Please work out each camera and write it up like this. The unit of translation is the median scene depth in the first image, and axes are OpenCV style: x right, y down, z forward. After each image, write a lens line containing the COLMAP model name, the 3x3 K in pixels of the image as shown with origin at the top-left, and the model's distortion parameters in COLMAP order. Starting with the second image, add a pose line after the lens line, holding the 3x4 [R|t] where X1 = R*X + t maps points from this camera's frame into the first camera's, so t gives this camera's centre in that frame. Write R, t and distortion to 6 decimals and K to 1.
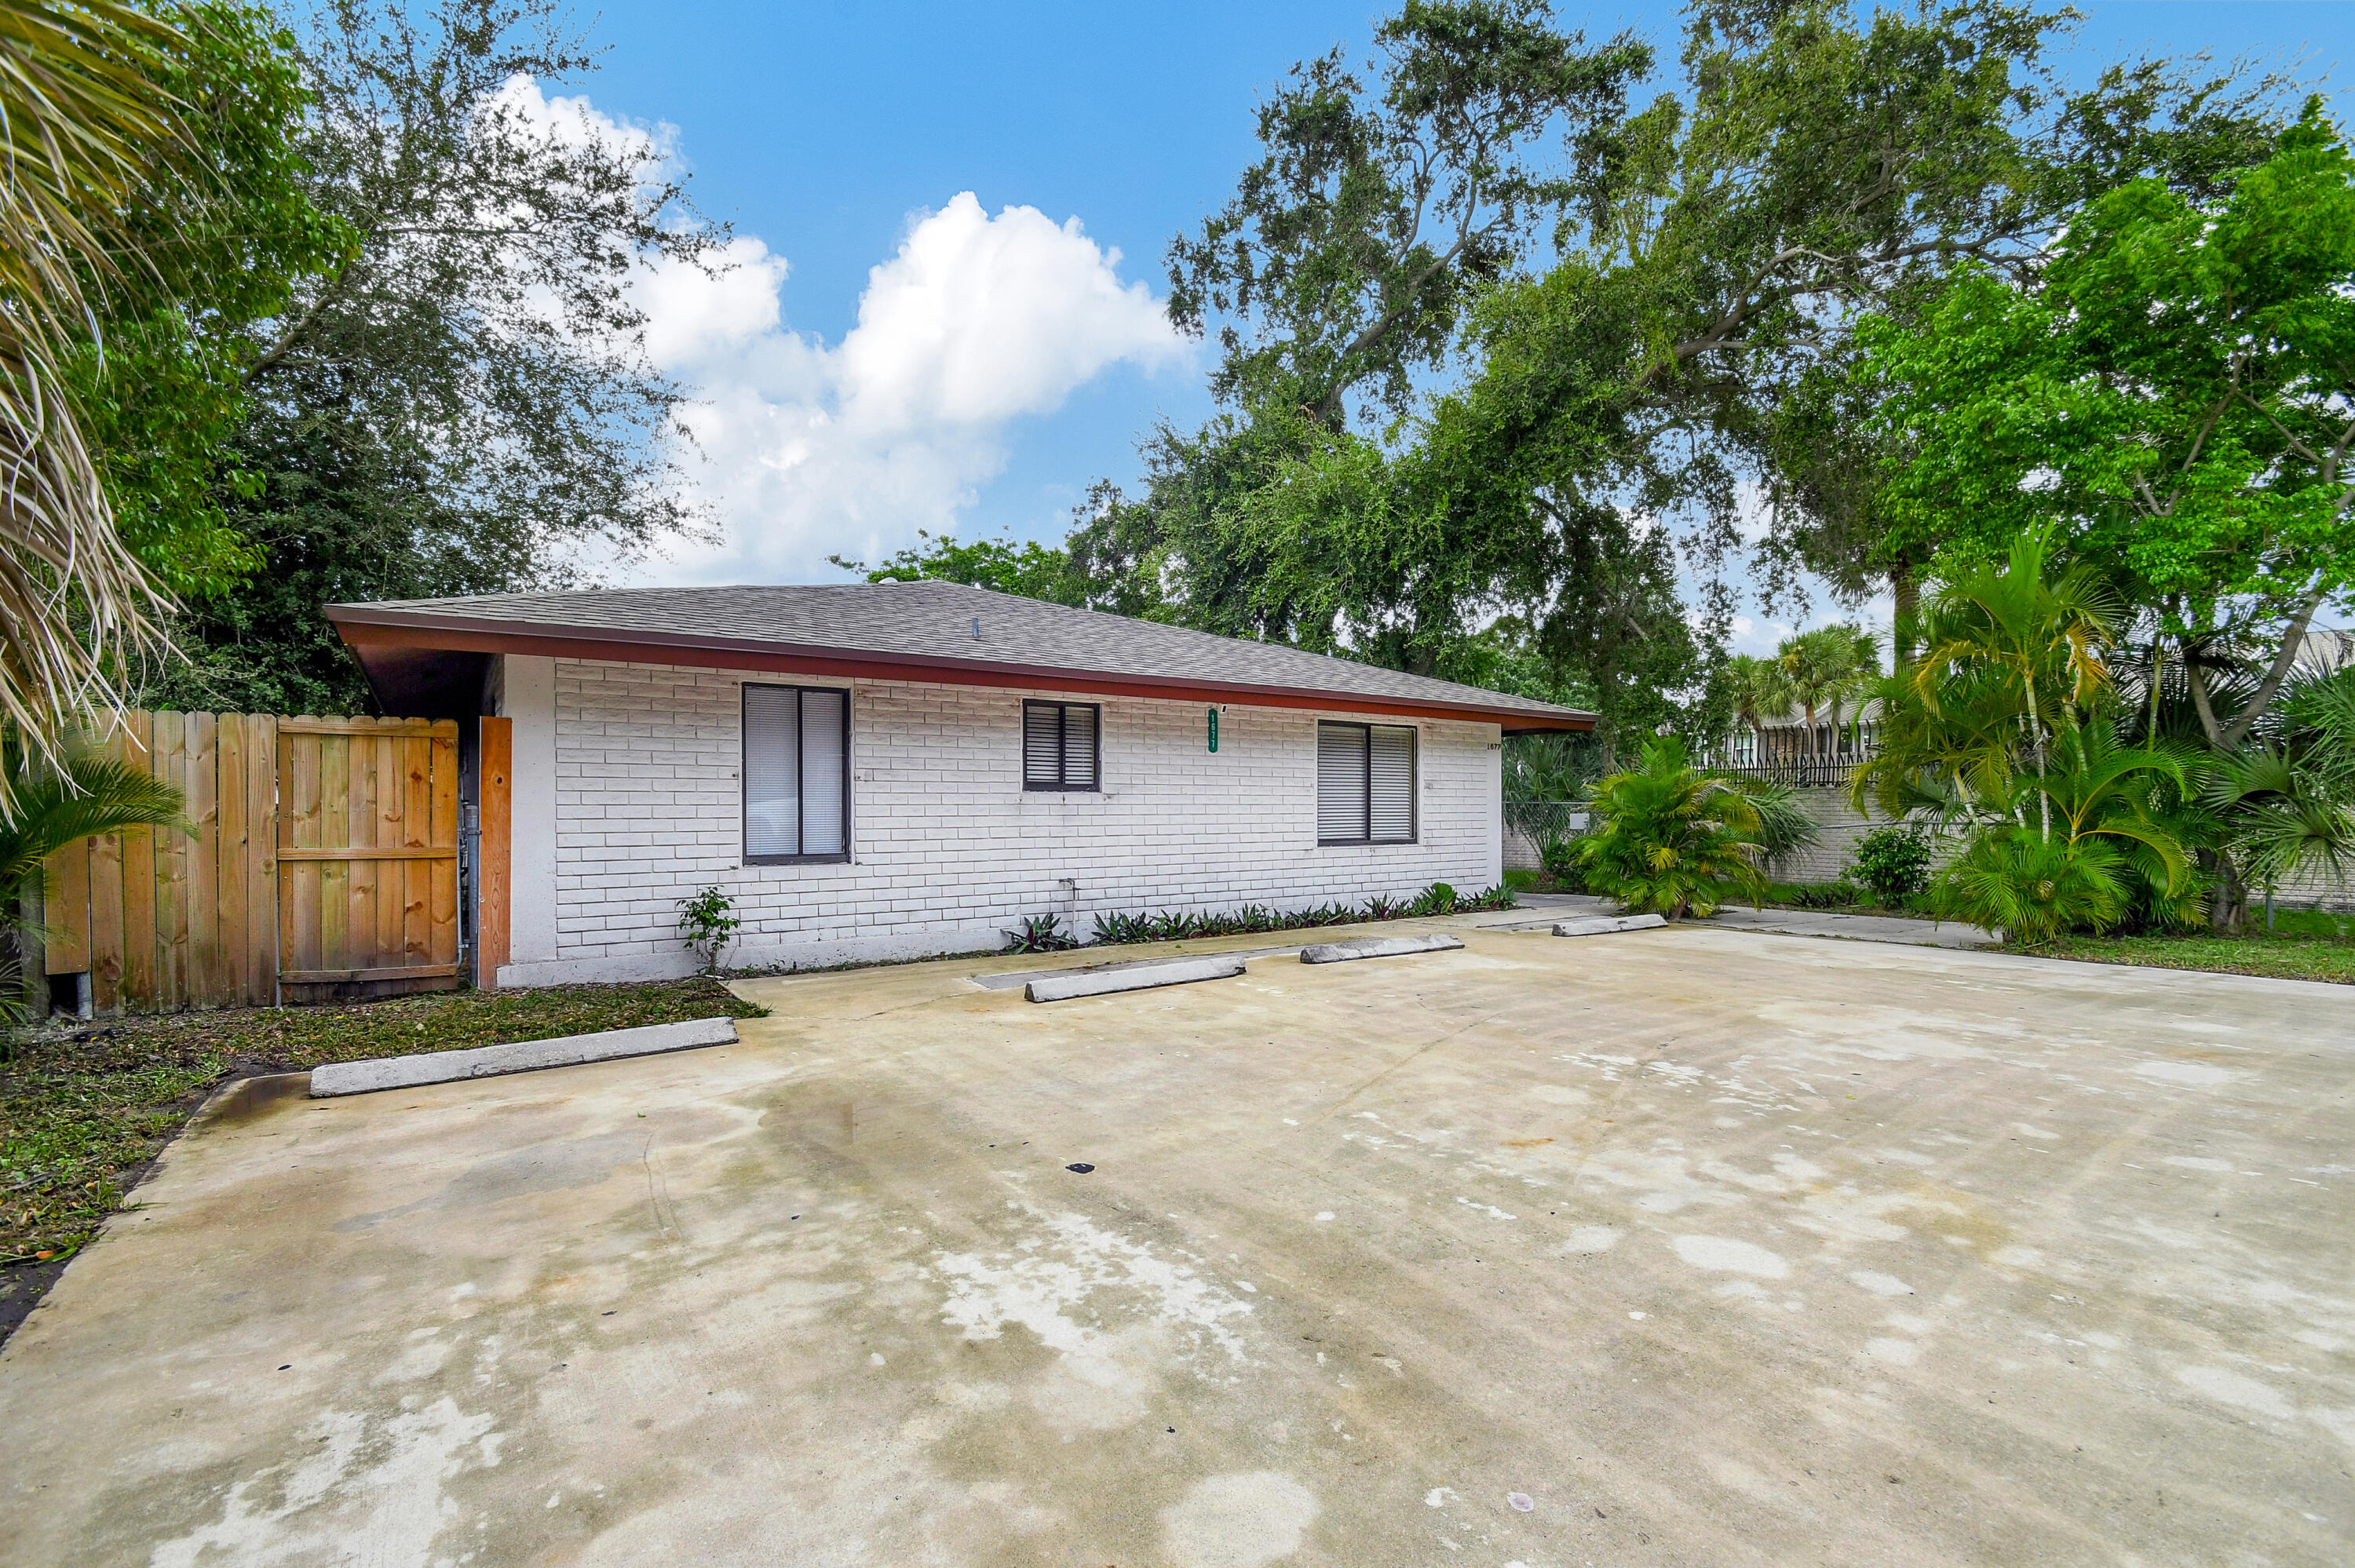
lens RADIAL K [[1065.2, 0, 1171.8], [0, 1065.2, 807.6], [0, 0, 1]] dist [-0.002344, -0.000590]
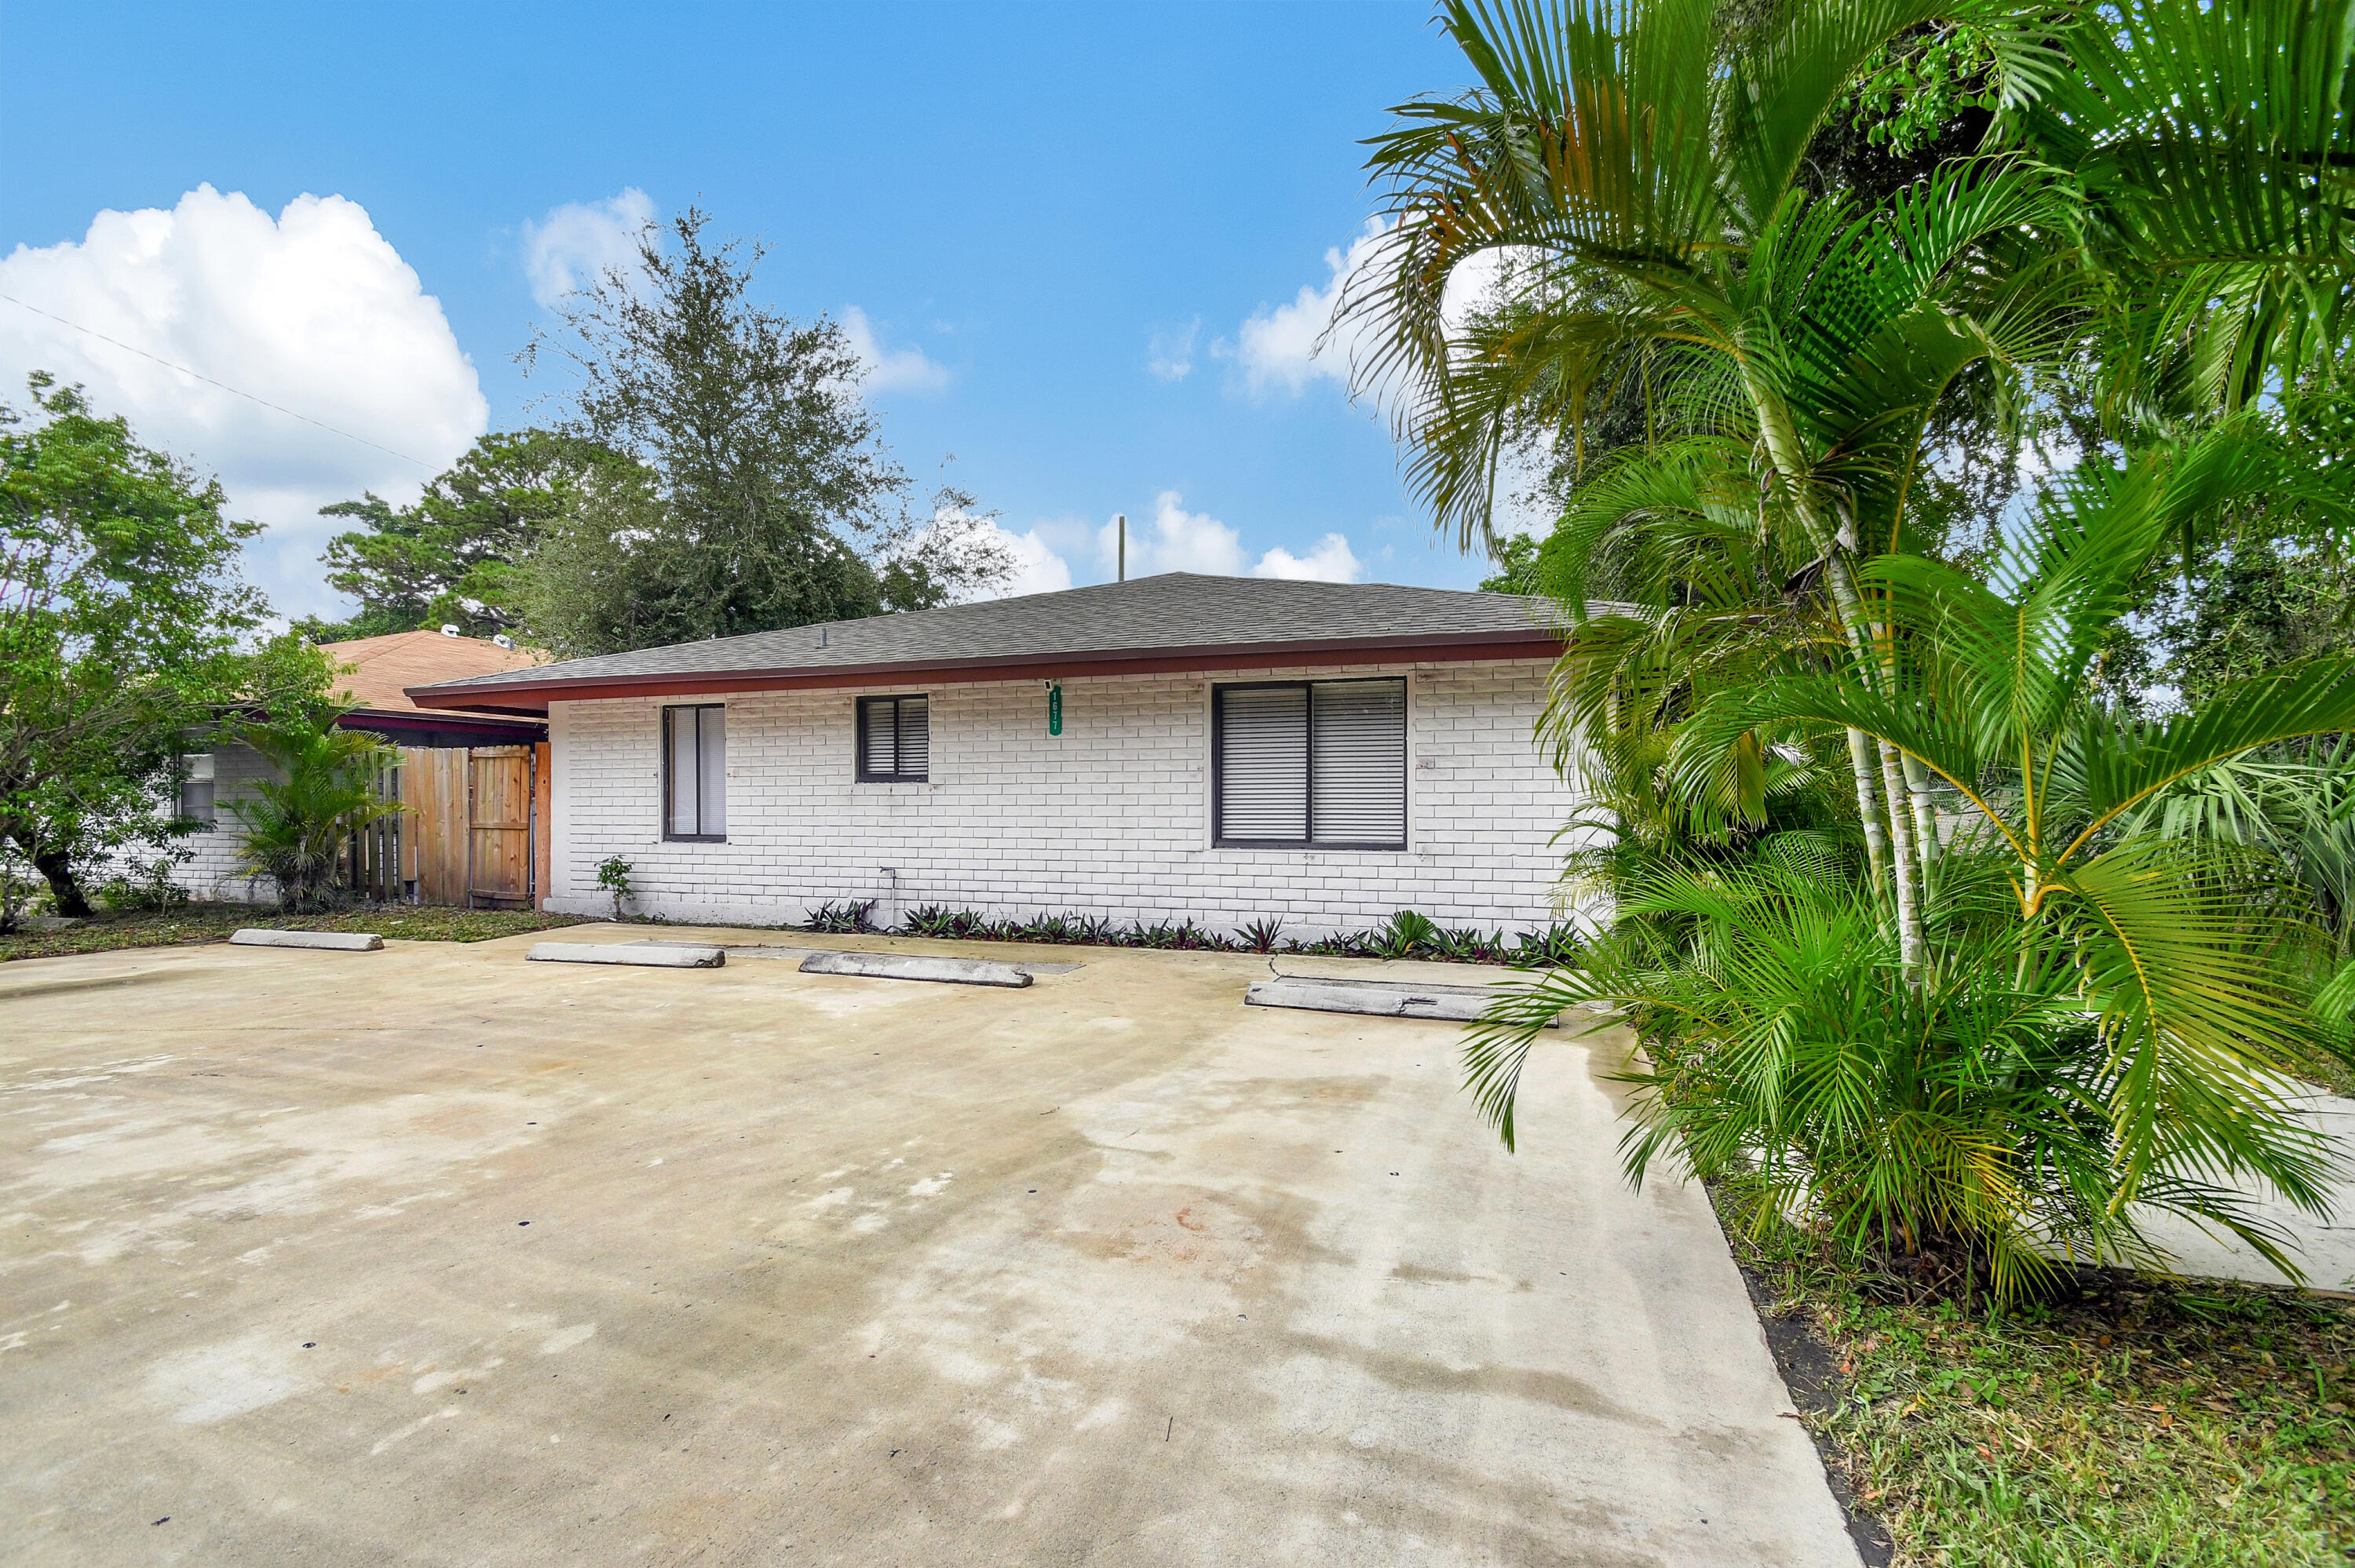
lens RADIAL K [[1065.2, 0, 1171.8], [0, 1065.2, 807.6], [0, 0, 1]] dist [-0.002344, -0.000590]
pose [[0.563607, 0.009073, -0.825994, 0.898369], [0.003141, 0.999909, 0.013126, -0.003506], [0.826037, -0.009993, 0.563527, 0.638769]]
